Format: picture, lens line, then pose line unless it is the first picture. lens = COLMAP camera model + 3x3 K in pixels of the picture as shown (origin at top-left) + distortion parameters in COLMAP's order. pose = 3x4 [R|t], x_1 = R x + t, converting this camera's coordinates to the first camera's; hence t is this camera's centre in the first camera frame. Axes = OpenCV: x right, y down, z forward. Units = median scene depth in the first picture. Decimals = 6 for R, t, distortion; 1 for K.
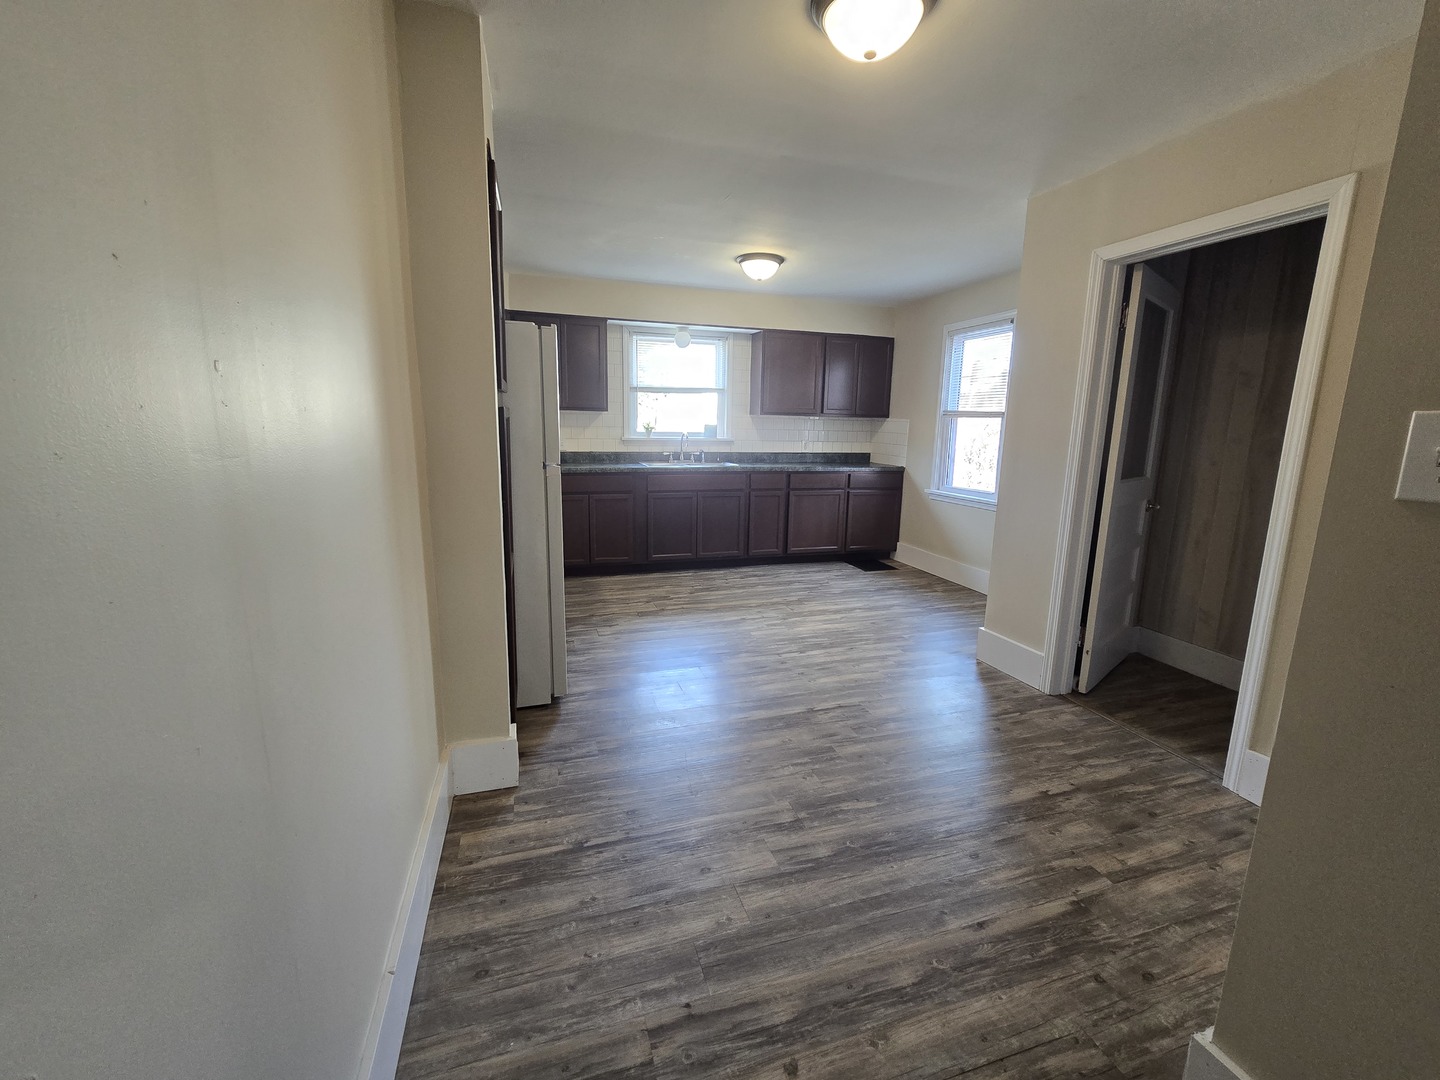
lens RADIAL K [[590.1, 0, 721.6], [0, 590.1, 529.8], [0, 0, 1]] dist [-0.000312, -0.000747]
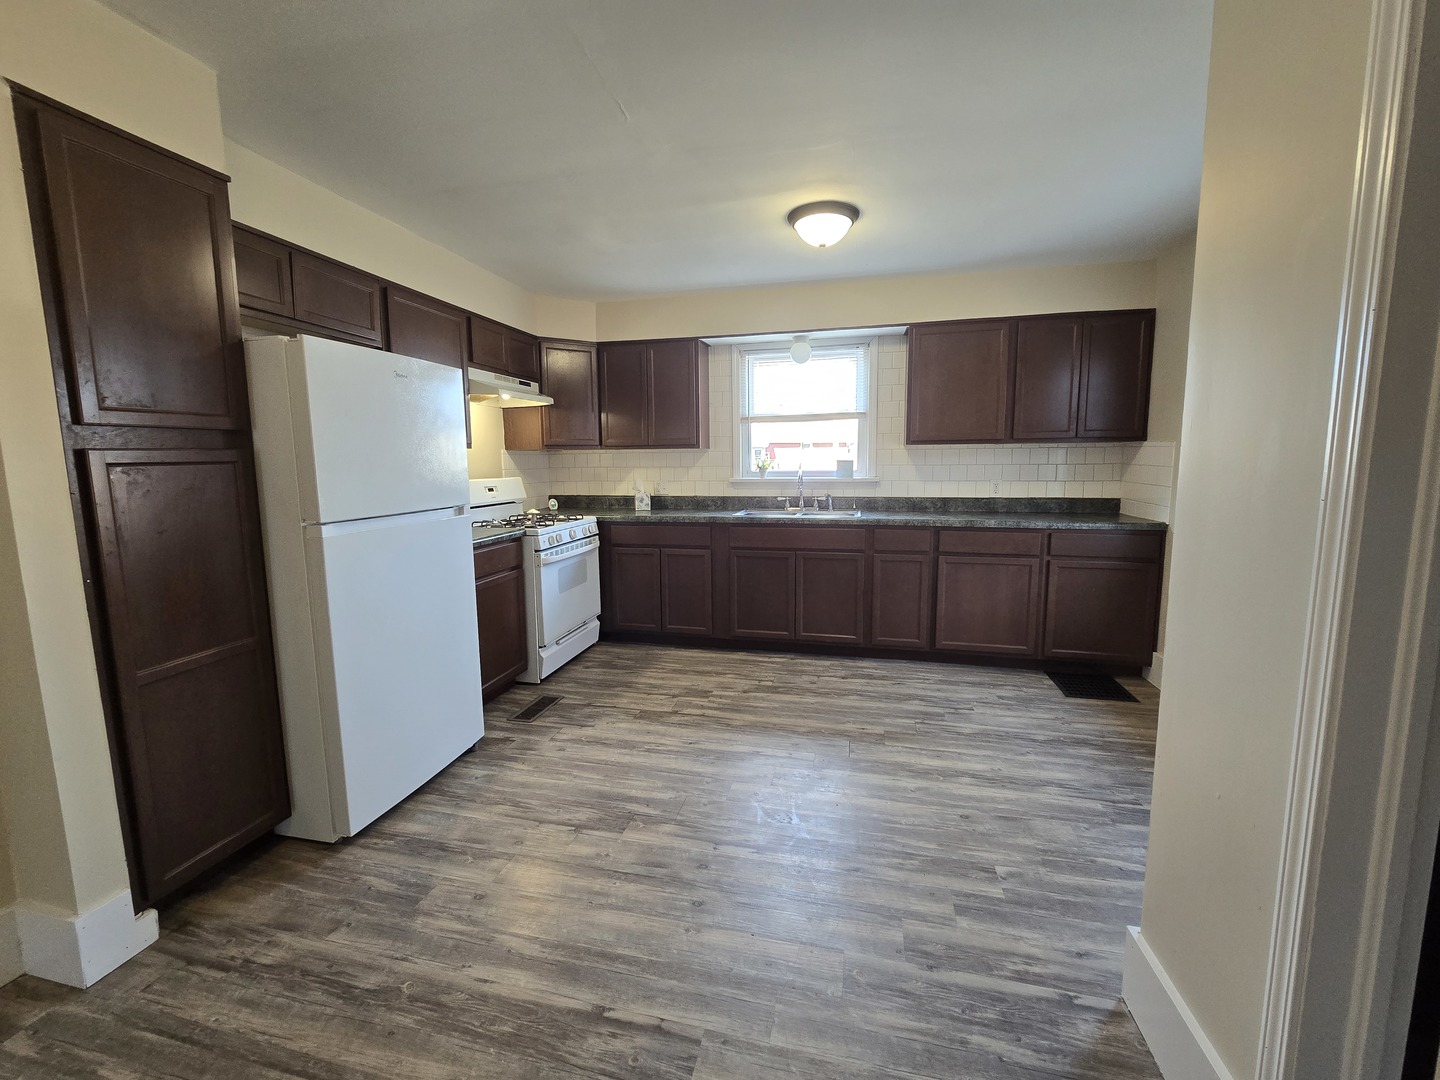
lens RADIAL K [[590.1, 0, 721.6], [0, 590.1, 529.8], [0, 0, 1]] dist [-0.000312, -0.000747]
pose [[0.855416, 0.032834, -0.516900, 0.252417], [-0.066290, 0.996721, -0.046392, -0.047920], [0.513682, 0.073950, 0.854788, 0.302851]]
